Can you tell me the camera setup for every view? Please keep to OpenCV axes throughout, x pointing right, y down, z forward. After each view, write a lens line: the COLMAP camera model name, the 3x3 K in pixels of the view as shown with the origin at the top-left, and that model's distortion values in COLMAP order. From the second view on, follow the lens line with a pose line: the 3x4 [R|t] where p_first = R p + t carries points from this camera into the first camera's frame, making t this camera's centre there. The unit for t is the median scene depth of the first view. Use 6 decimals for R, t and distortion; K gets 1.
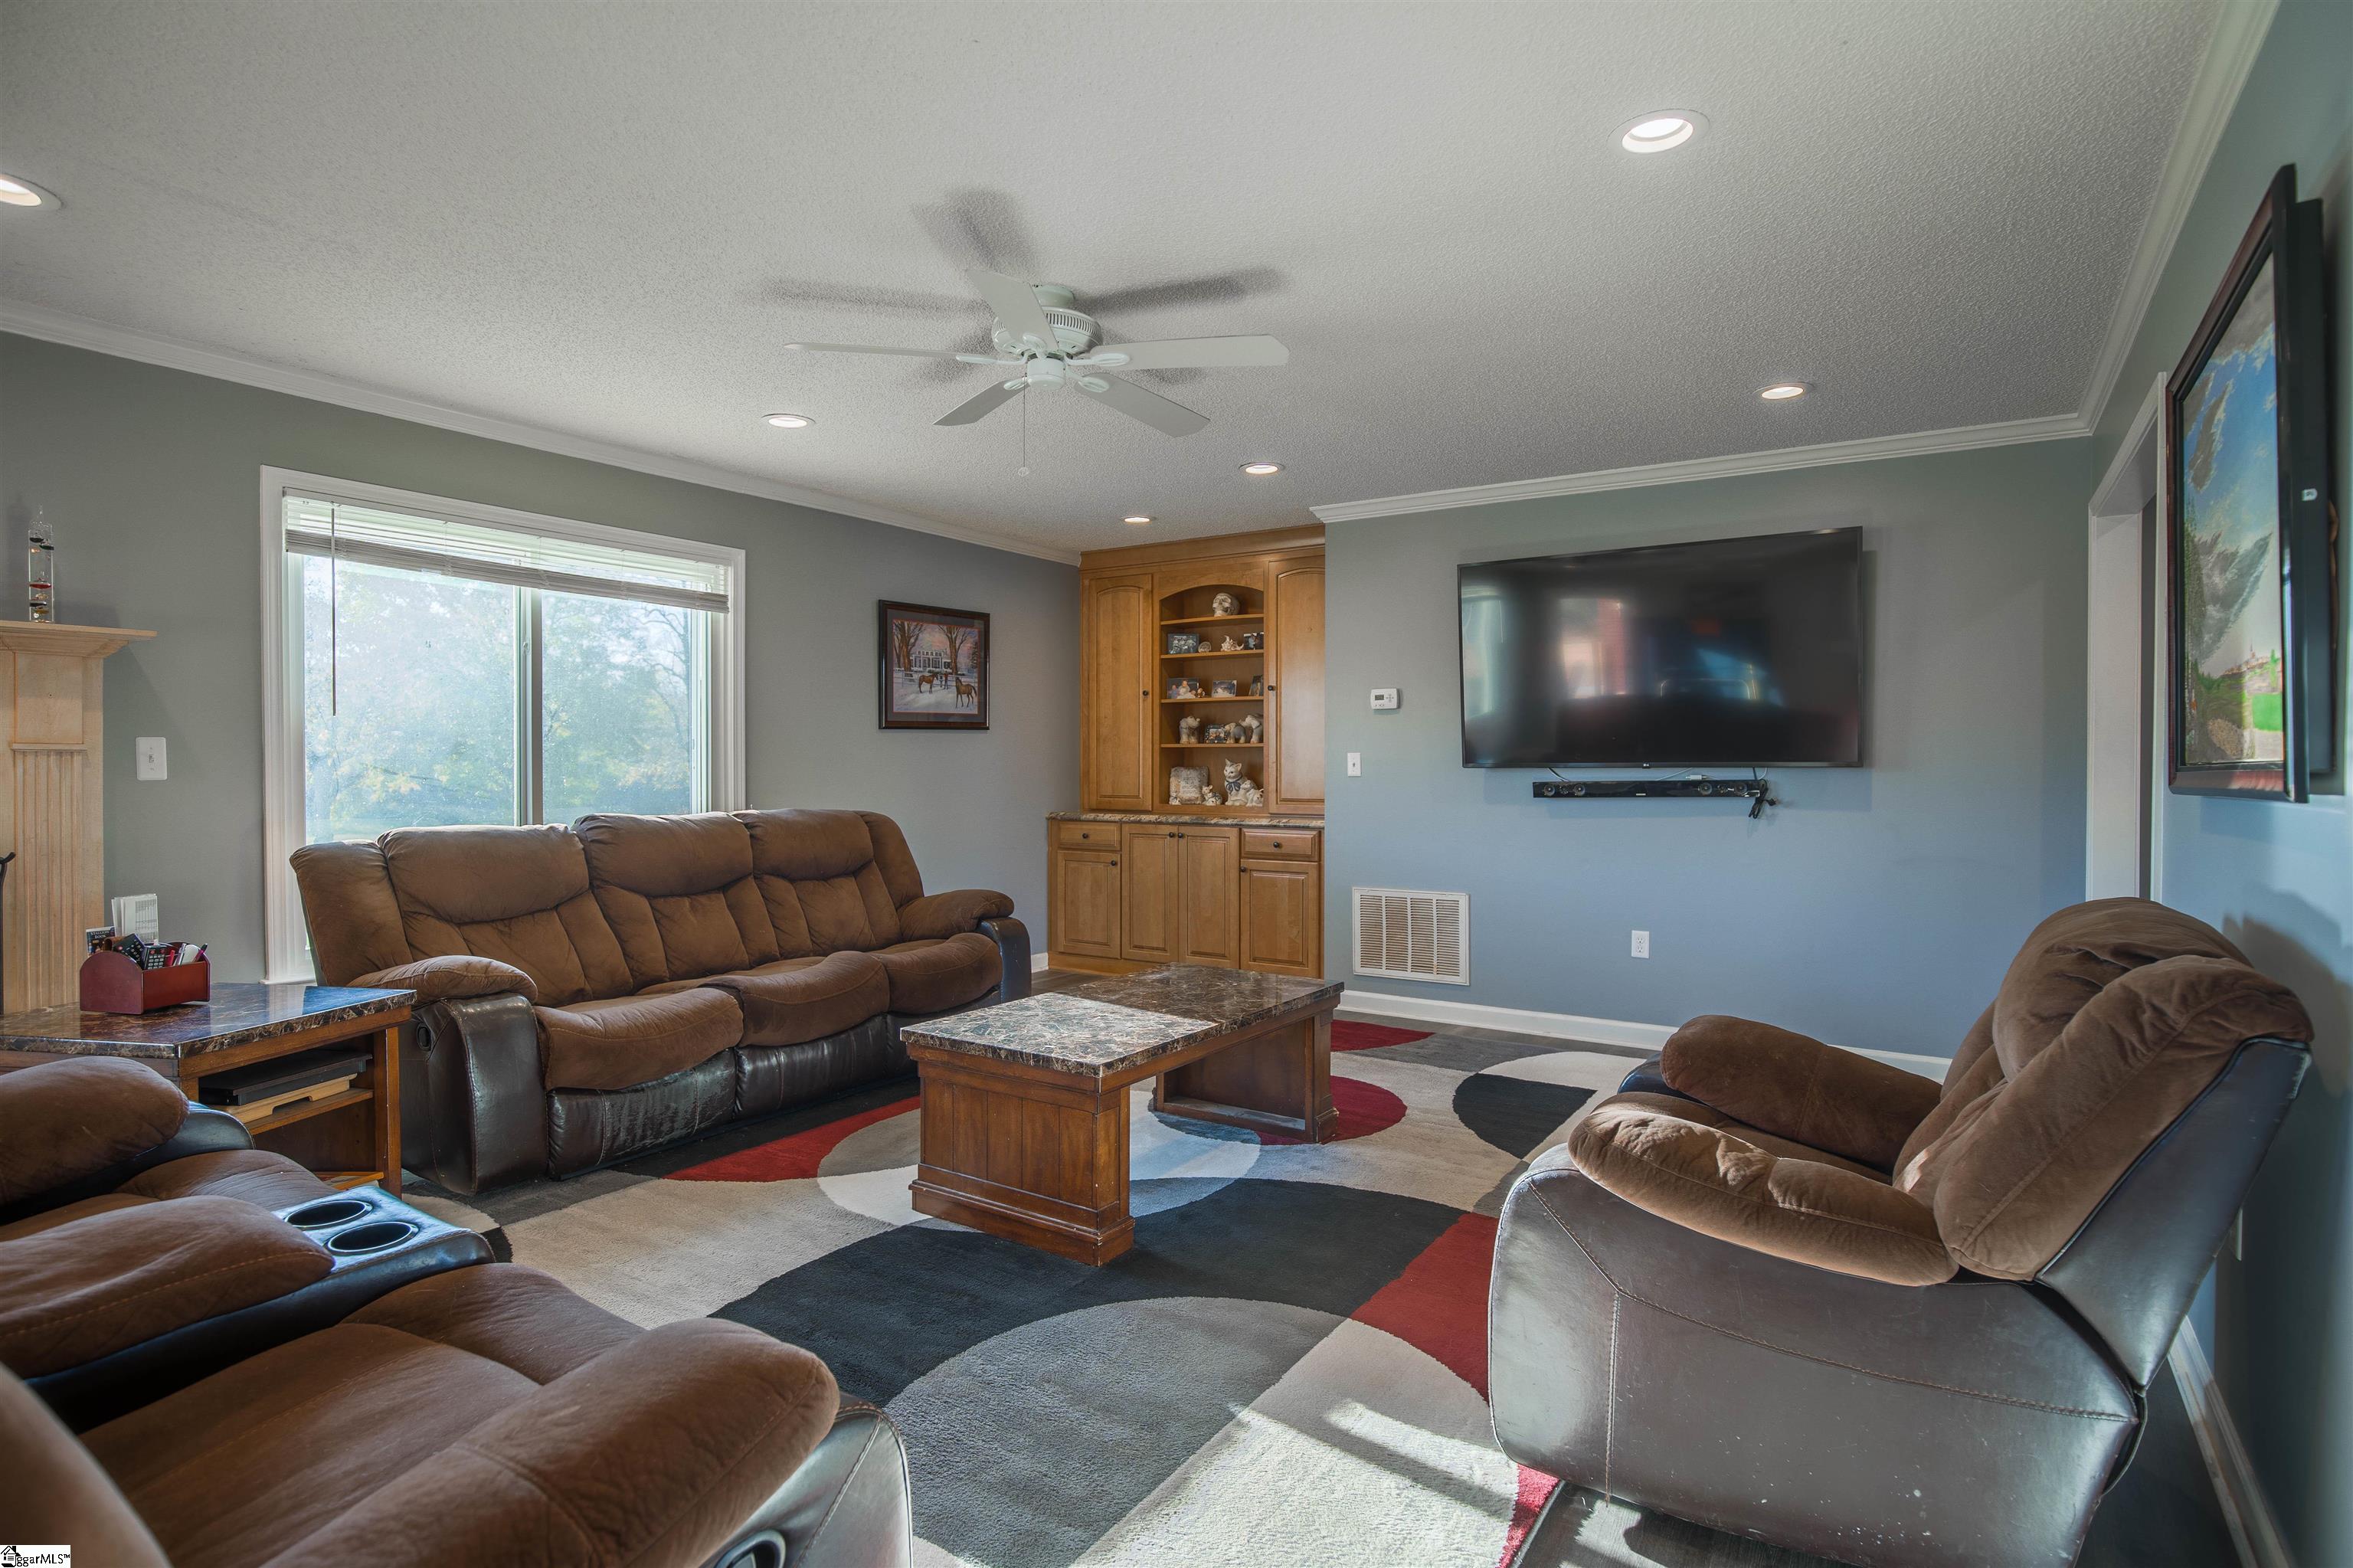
lens RADIAL K [[1215.2, 0, 1176.5], [0, 1215.2, 784.0], [0, 0, 1]] dist [-0.003389, -0.000445]
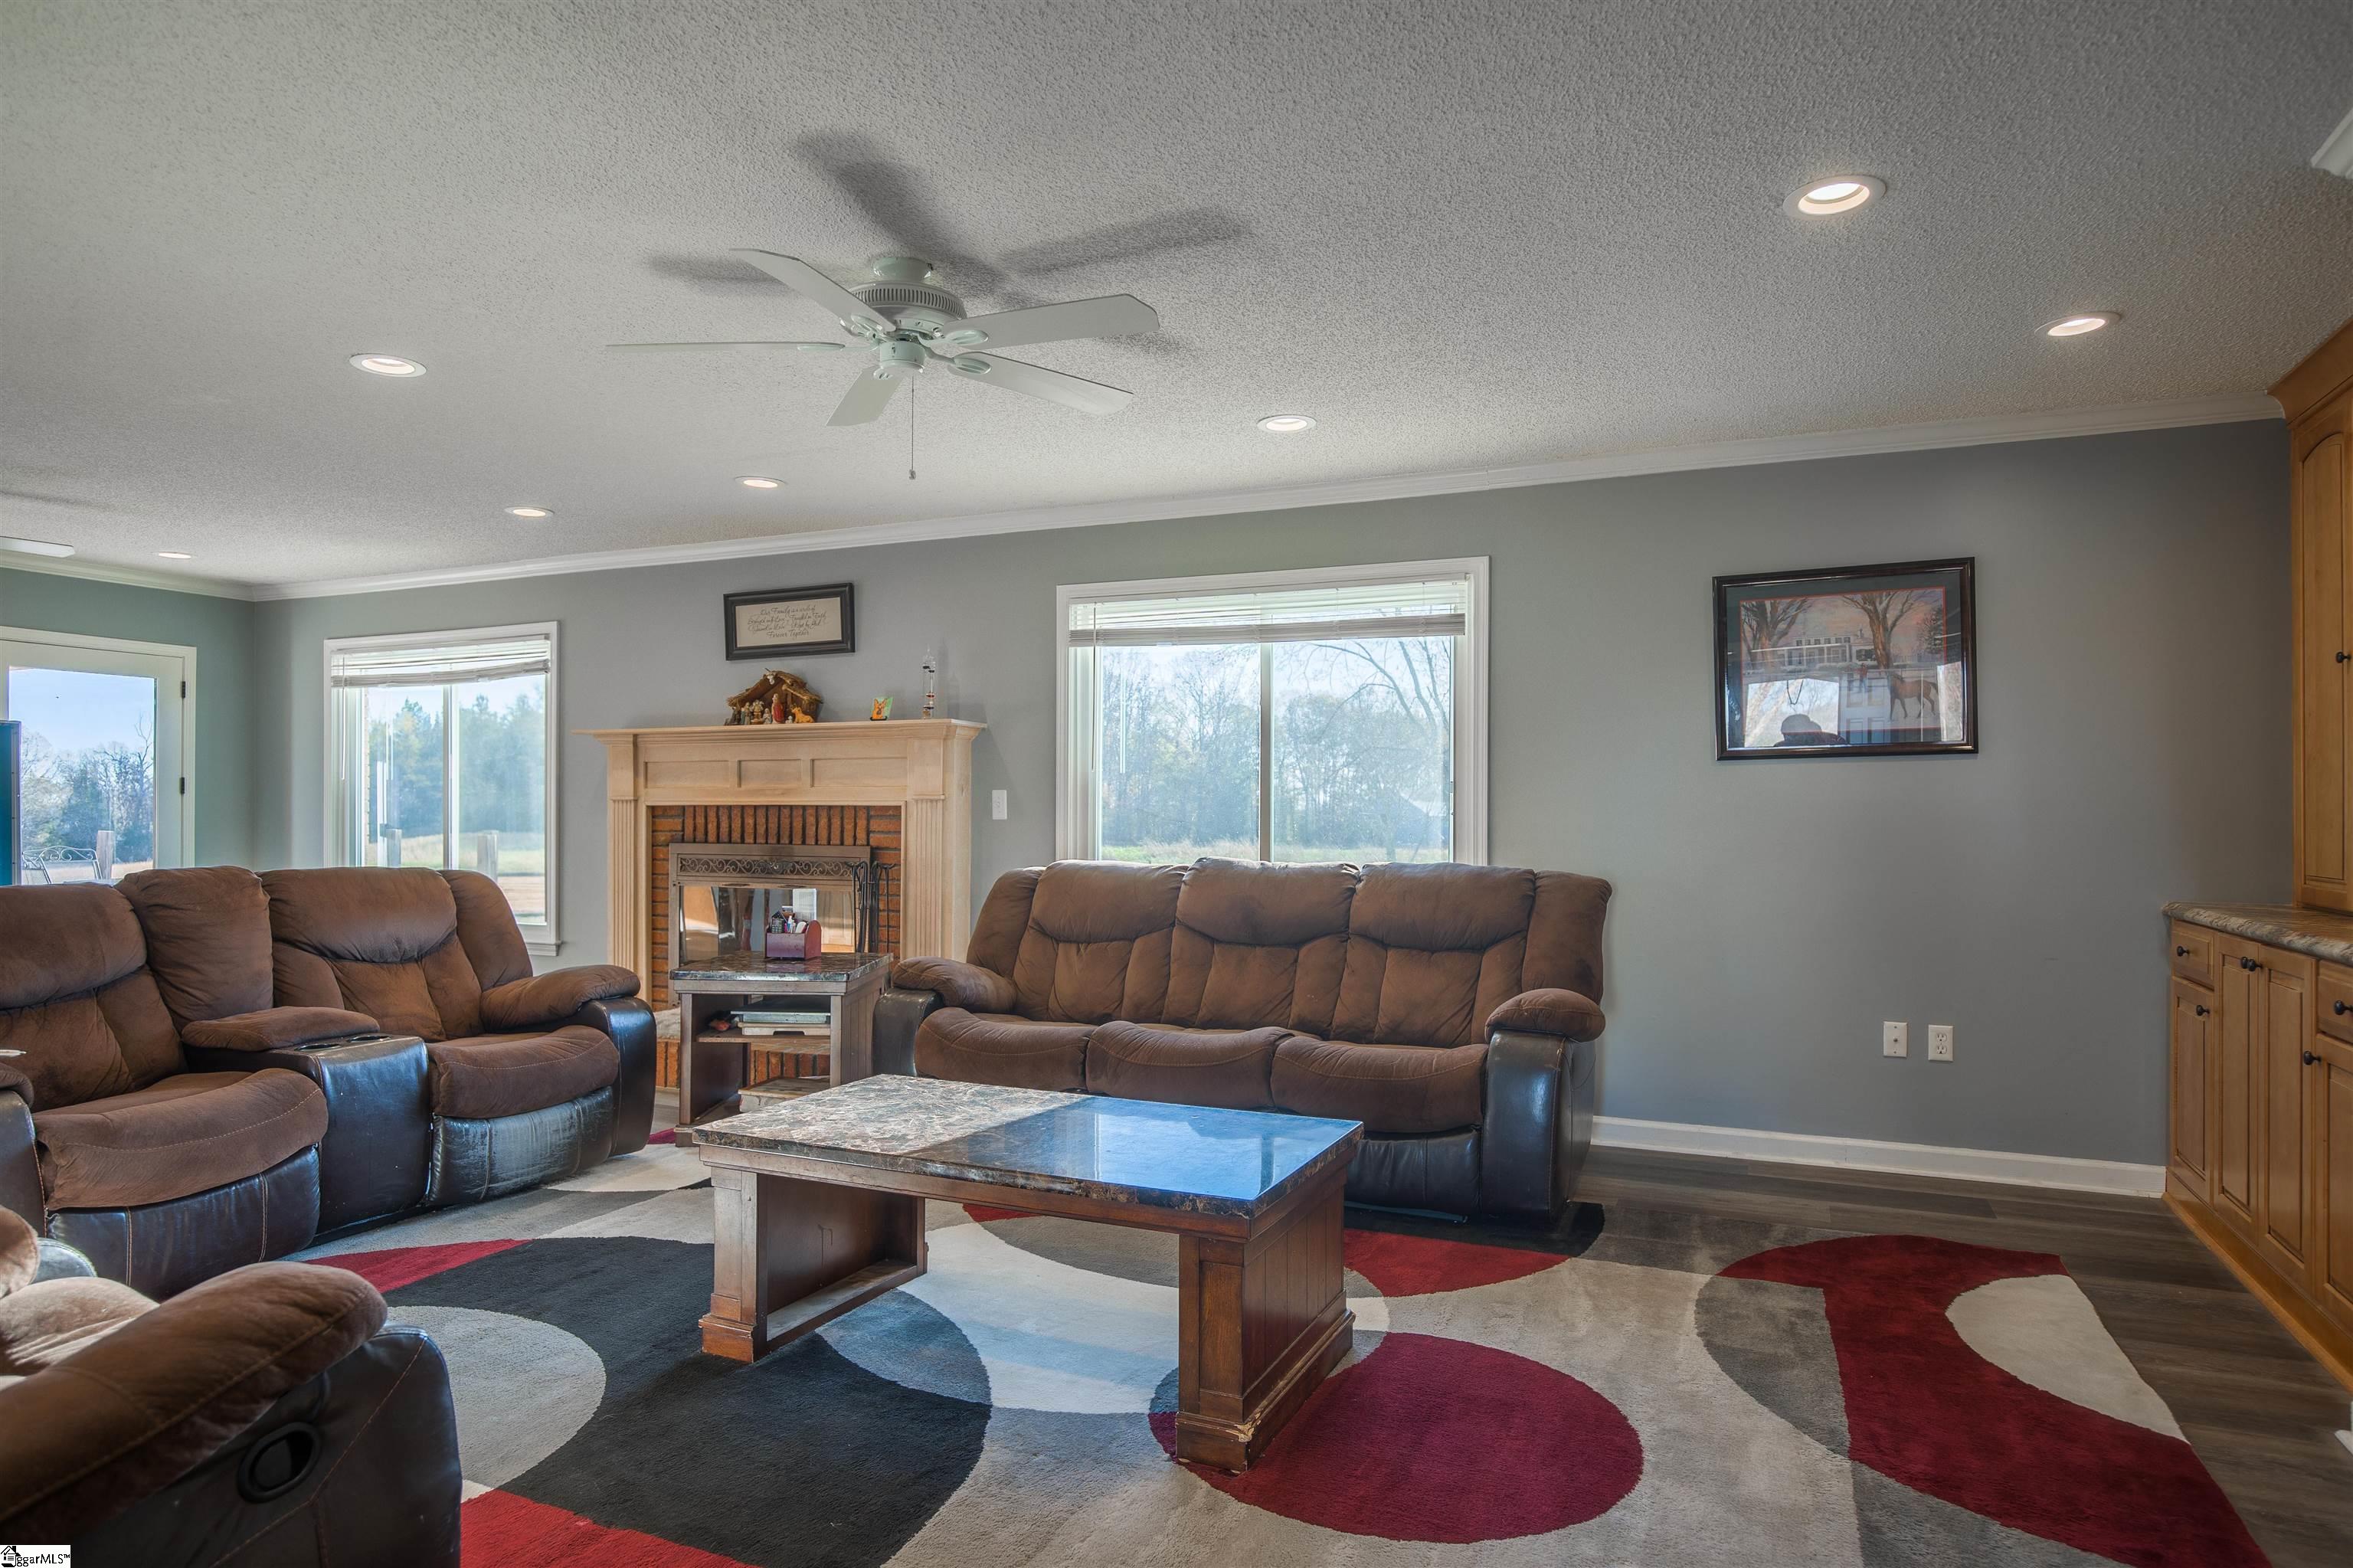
lens RADIAL K [[1375.6, 0, 1178.1], [0, 1375.6, 810.5], [0, 0, 1]] dist [-0.002042, -0.000426]
pose [[0.174858, 0.001343, -0.984593, 0.549442], [-0.019145, 0.999815, -0.002037, -0.009734], [0.984408, 0.019206, 0.174851, 0.626952]]
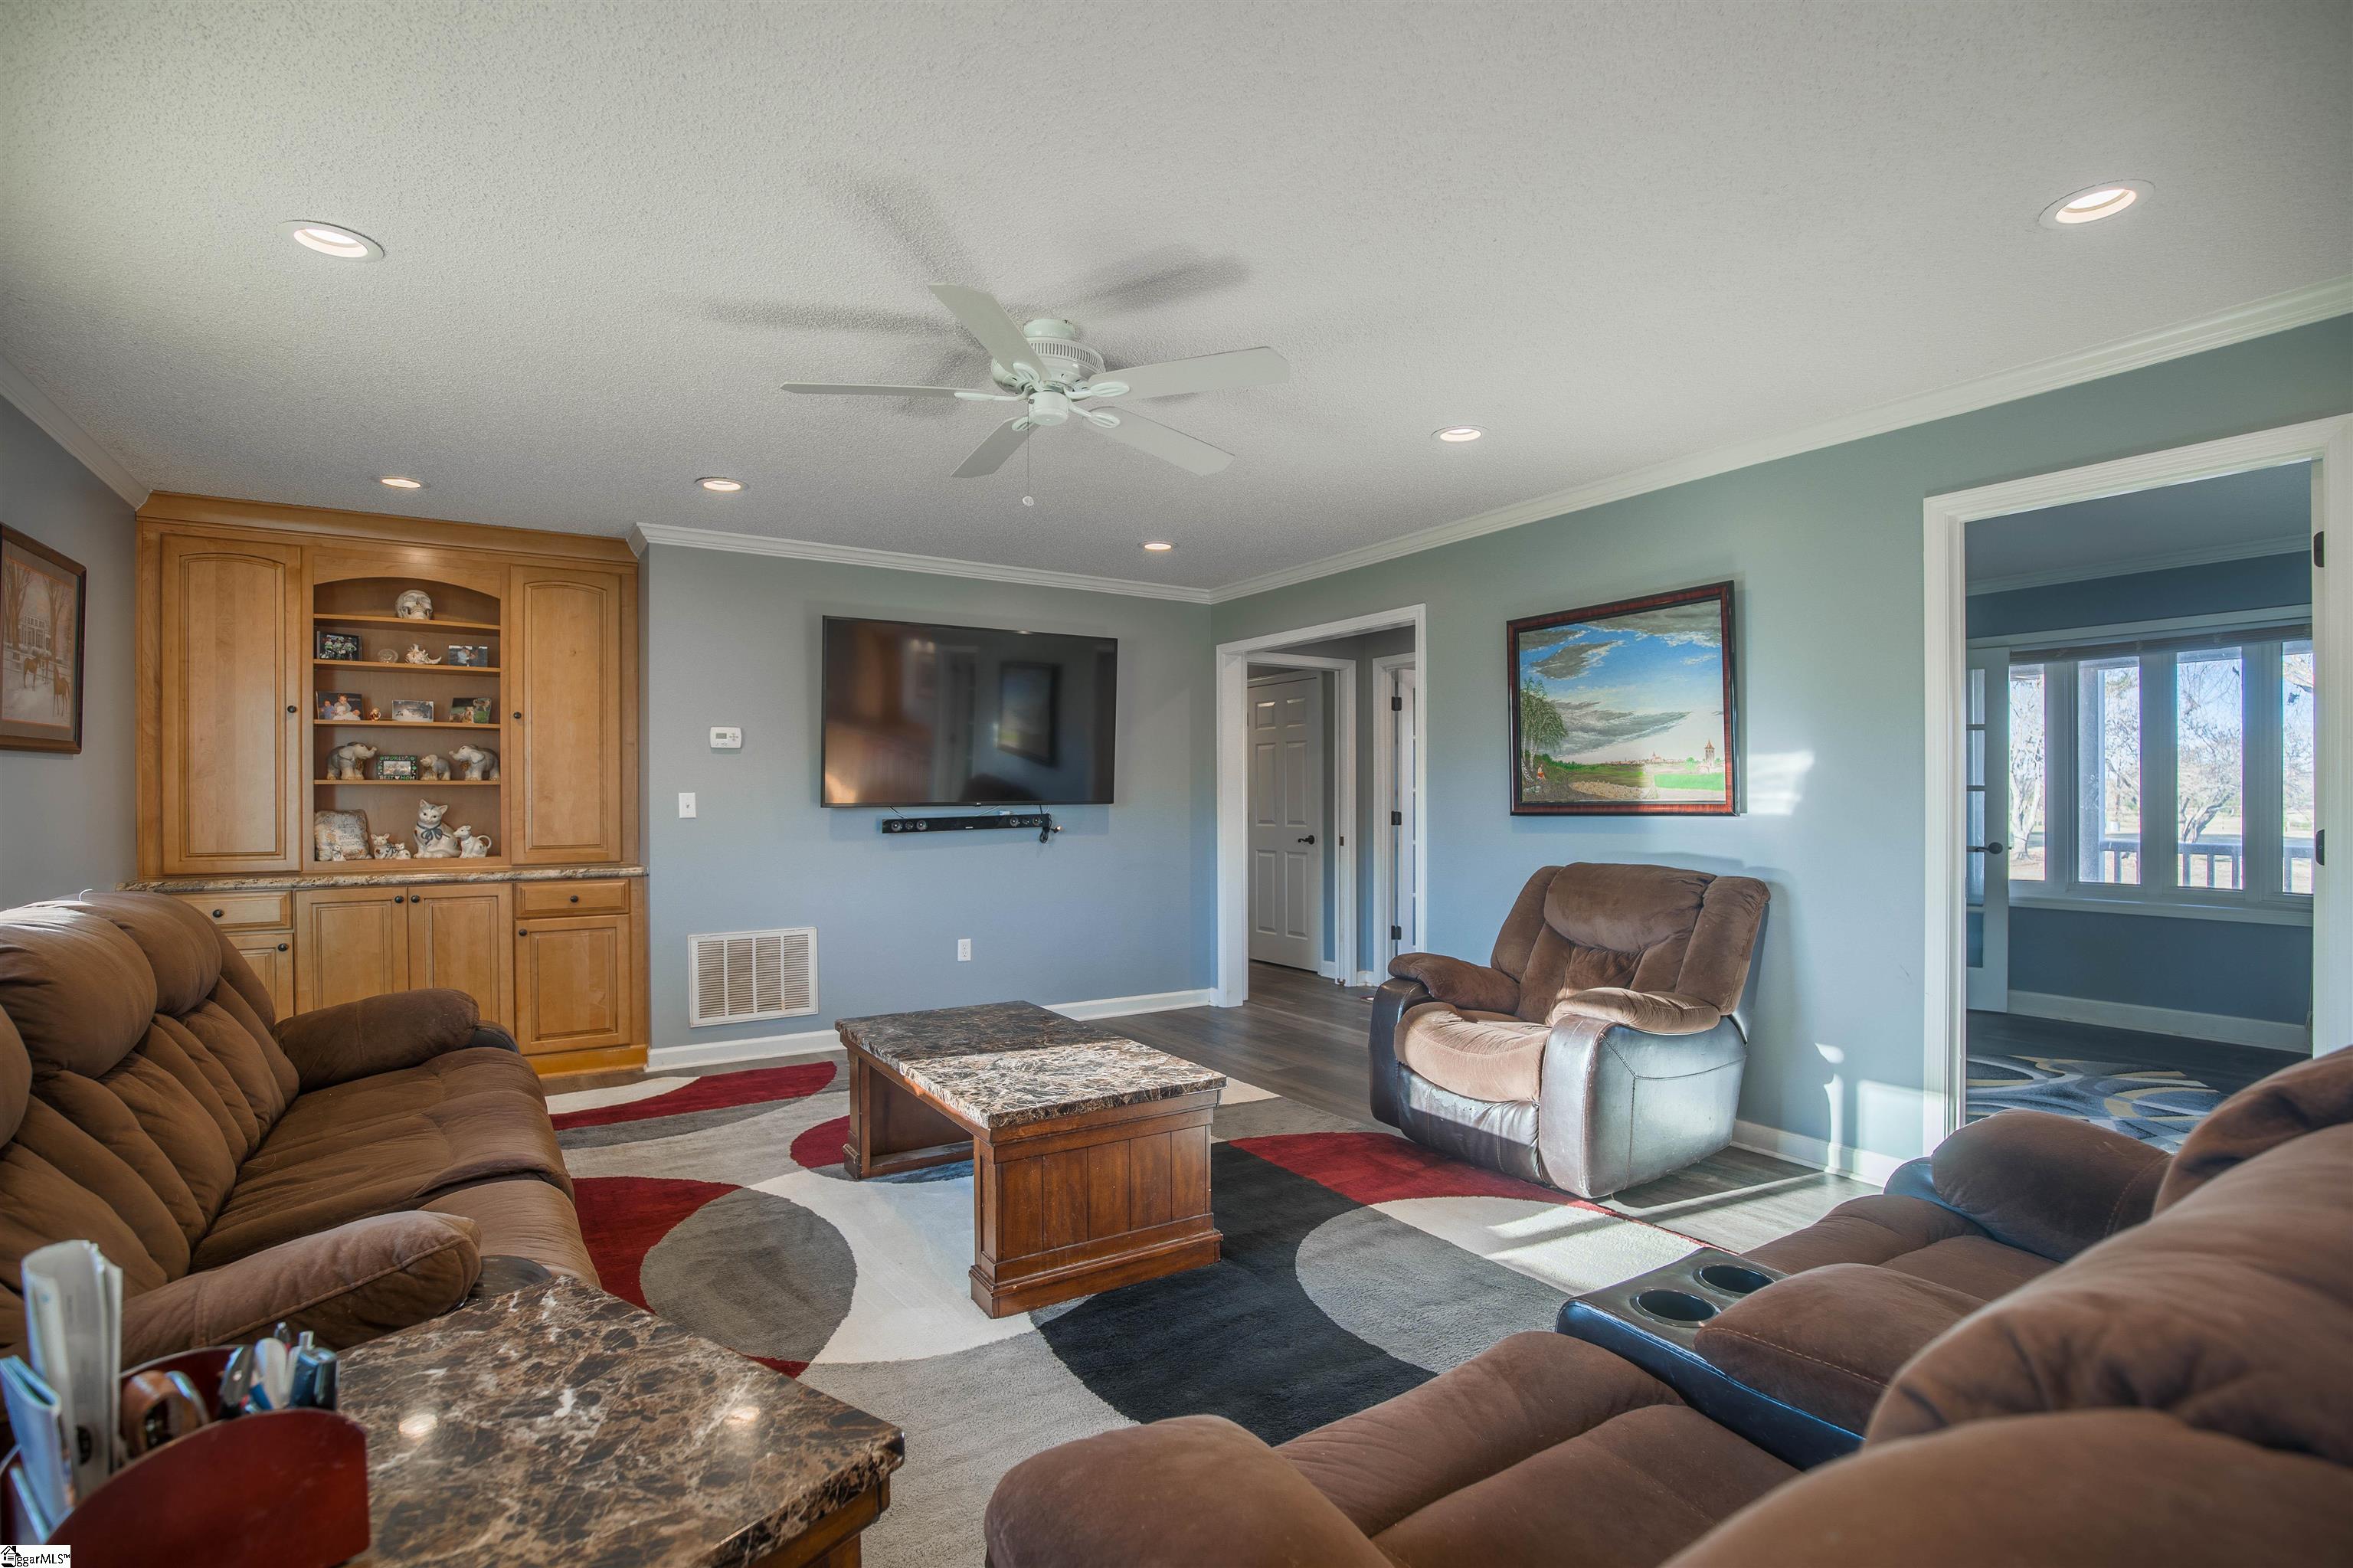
lens RADIAL K [[1118.3, 0, 1177.5], [0, 1118.3, 793.7], [0, 0, 1]] dist [-0.020545, -0.000155]
pose [[0.402403, 0.001446, 0.915462, -0.551021], [0.020482, 0.999734, -0.010583, -0.009031], [-0.915234, 0.023009, 0.402266, 0.339376]]
